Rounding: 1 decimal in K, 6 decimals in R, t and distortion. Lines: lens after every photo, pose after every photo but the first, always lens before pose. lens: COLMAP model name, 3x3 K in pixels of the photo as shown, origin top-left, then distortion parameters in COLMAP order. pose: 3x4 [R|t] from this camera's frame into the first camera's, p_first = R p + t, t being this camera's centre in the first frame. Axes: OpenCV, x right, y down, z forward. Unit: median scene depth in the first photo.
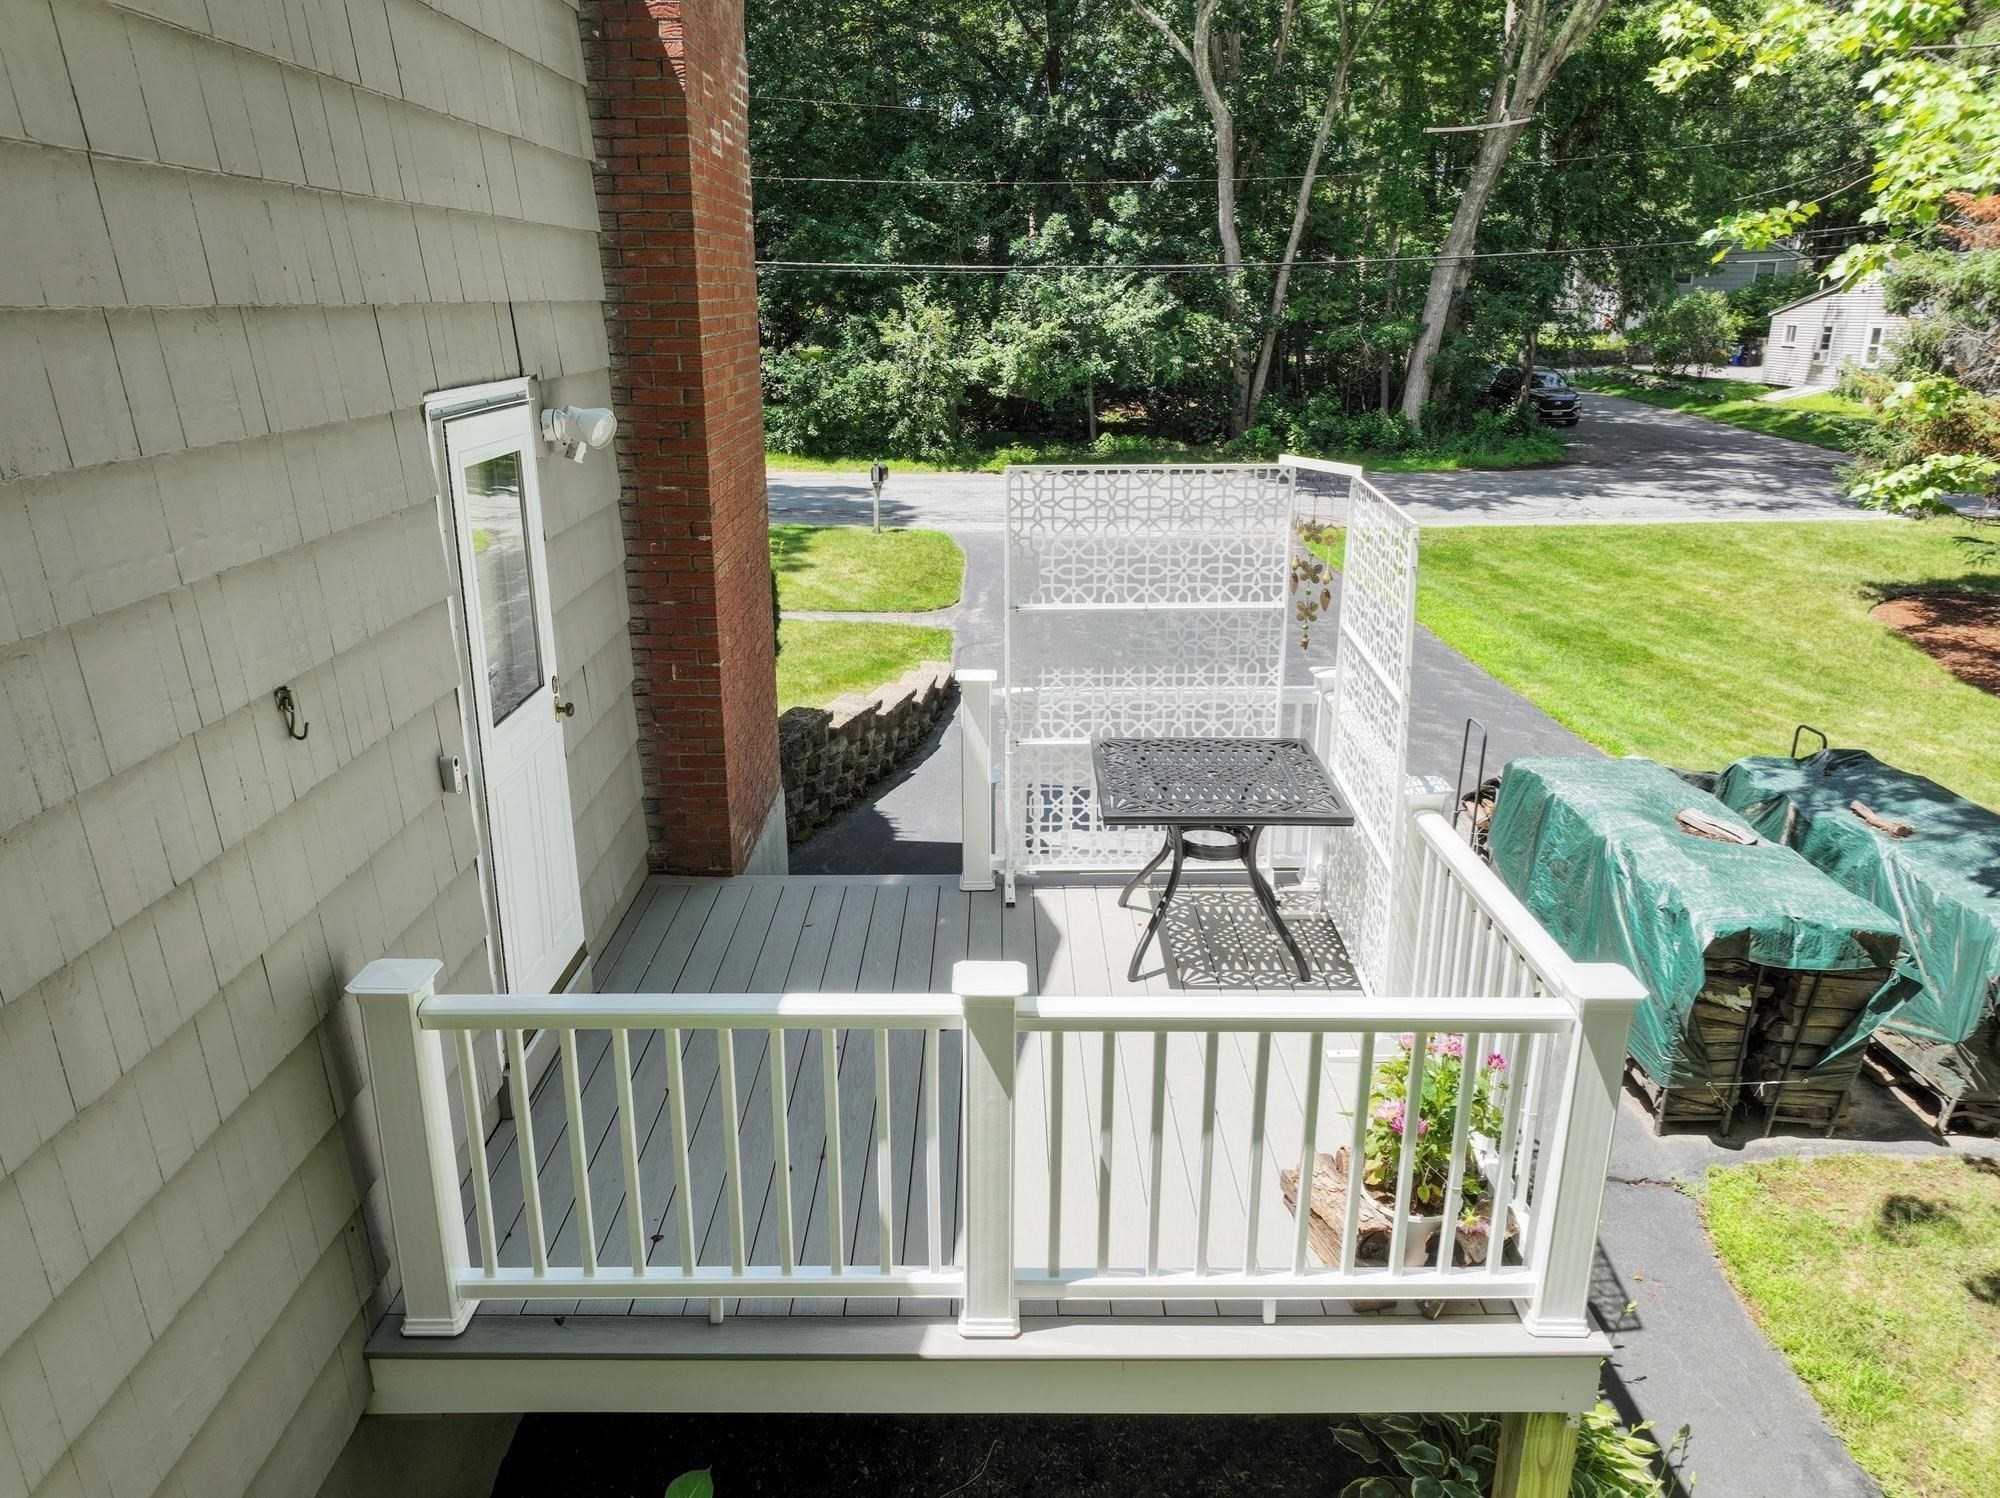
lens RADIAL K [[1401.4, 0, 1000.4], [0, 1401.4, 751.2], [0, 0, 1]] dist [-0.032908, 0.006305]
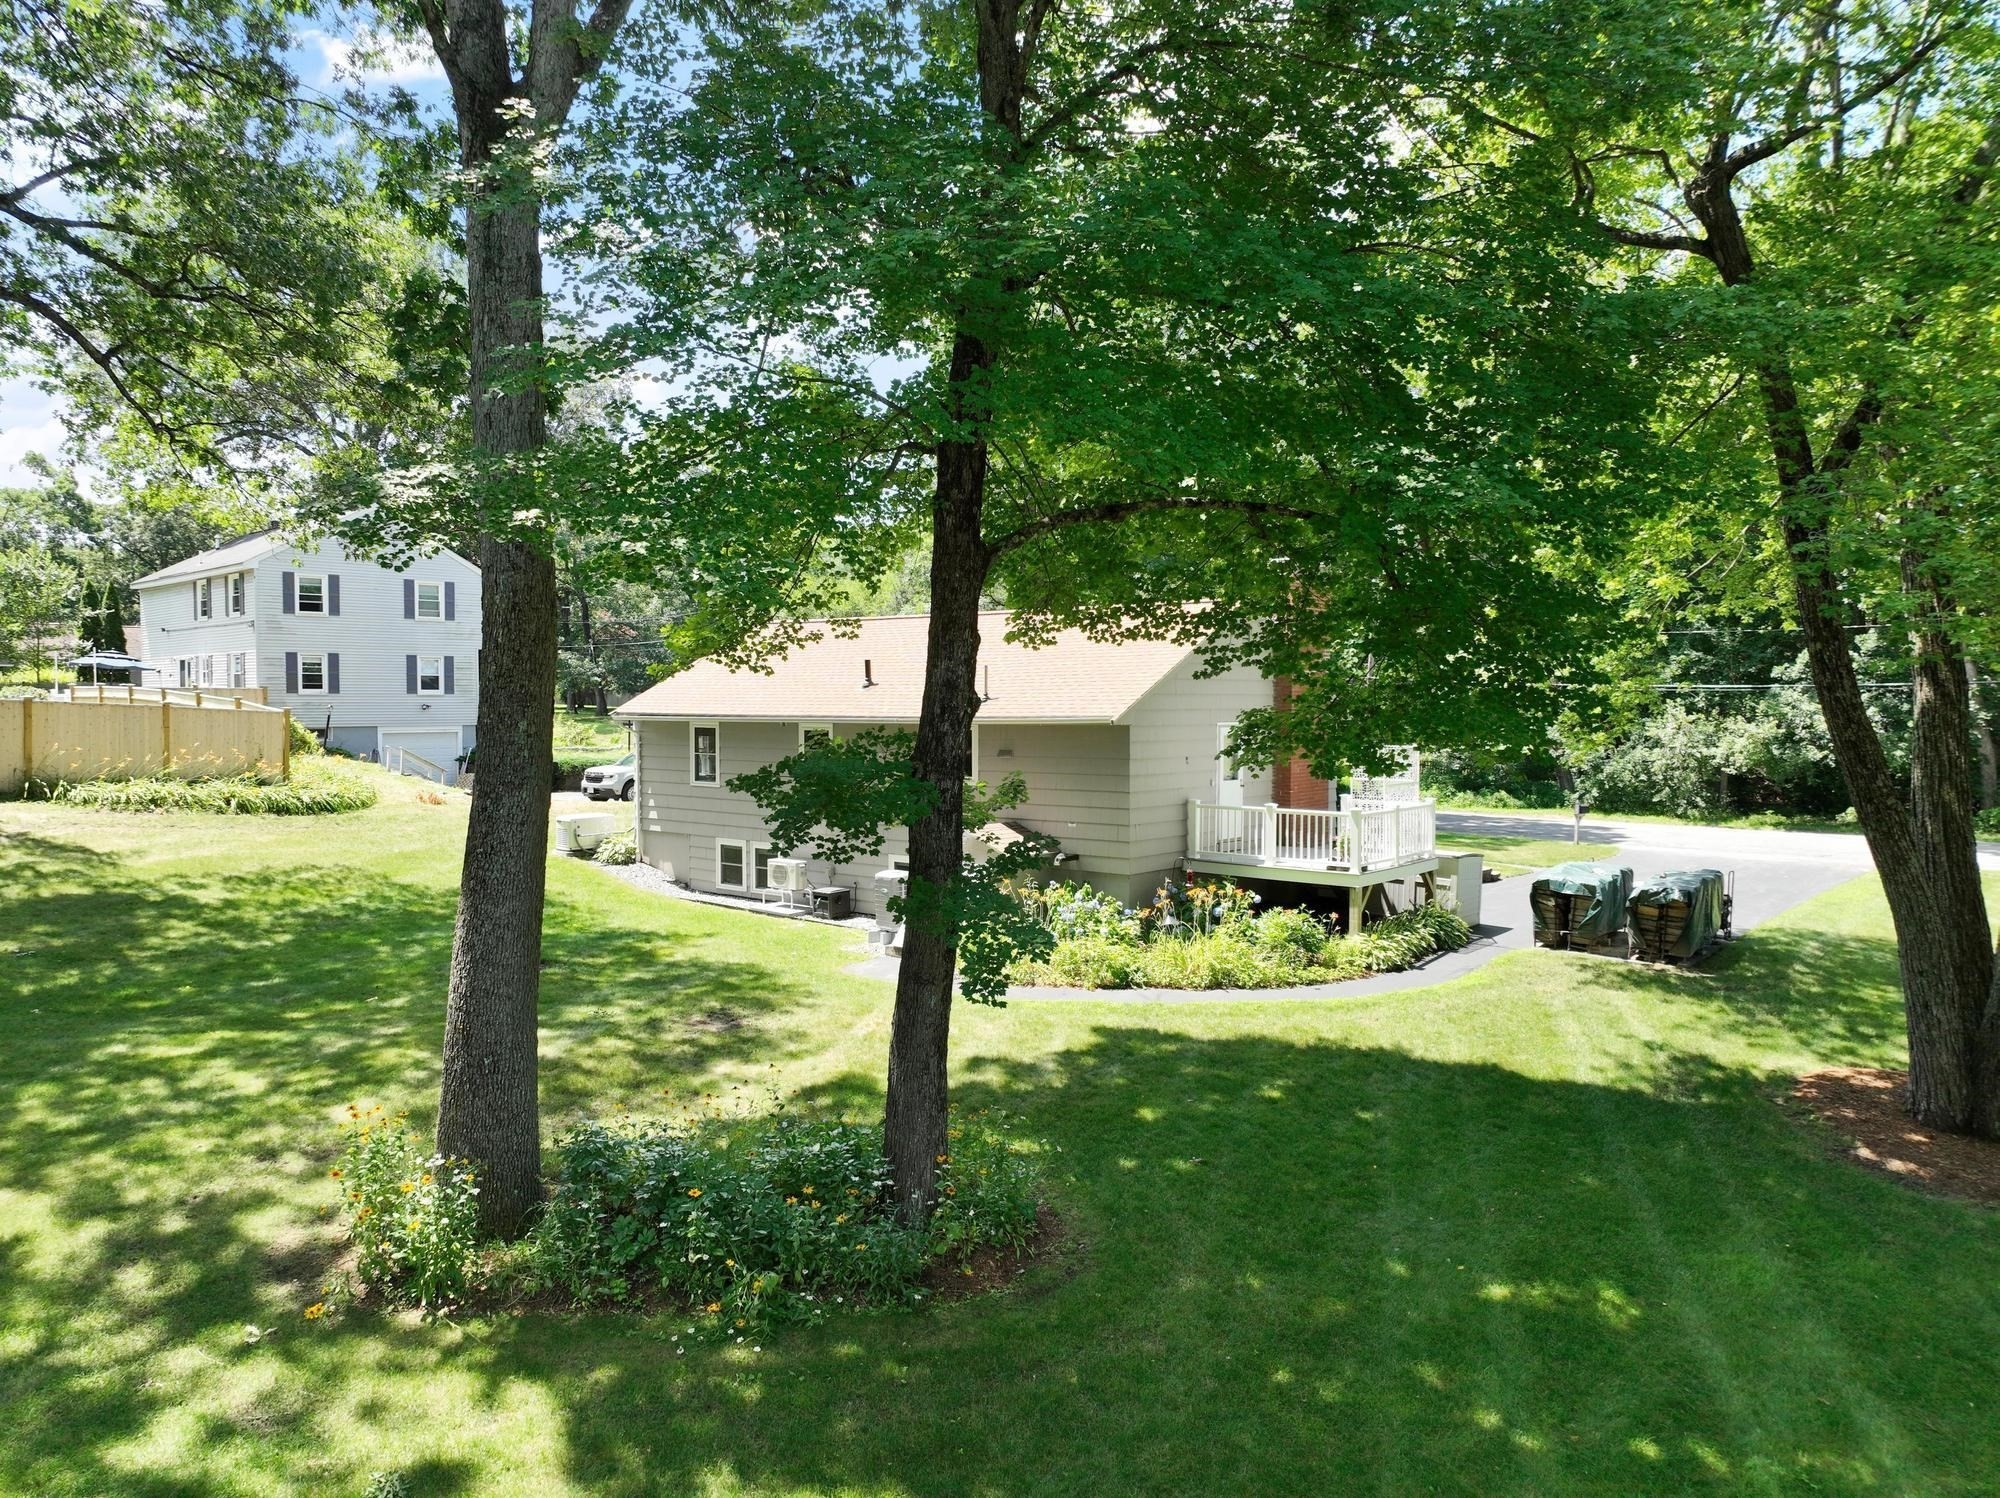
lens RADIAL K [[1401.4, 0, 998.9], [0, 1401.4, 743.8], [0, 0, 1]] dist [-0.032908, 0.006305]
pose [[0.761151, 0.016861, -0.648356, 0.337276], [-0.199992, 0.957051, -0.209896, 0.156588], [0.616971, 0.289428, 0.731832, -0.482887]]
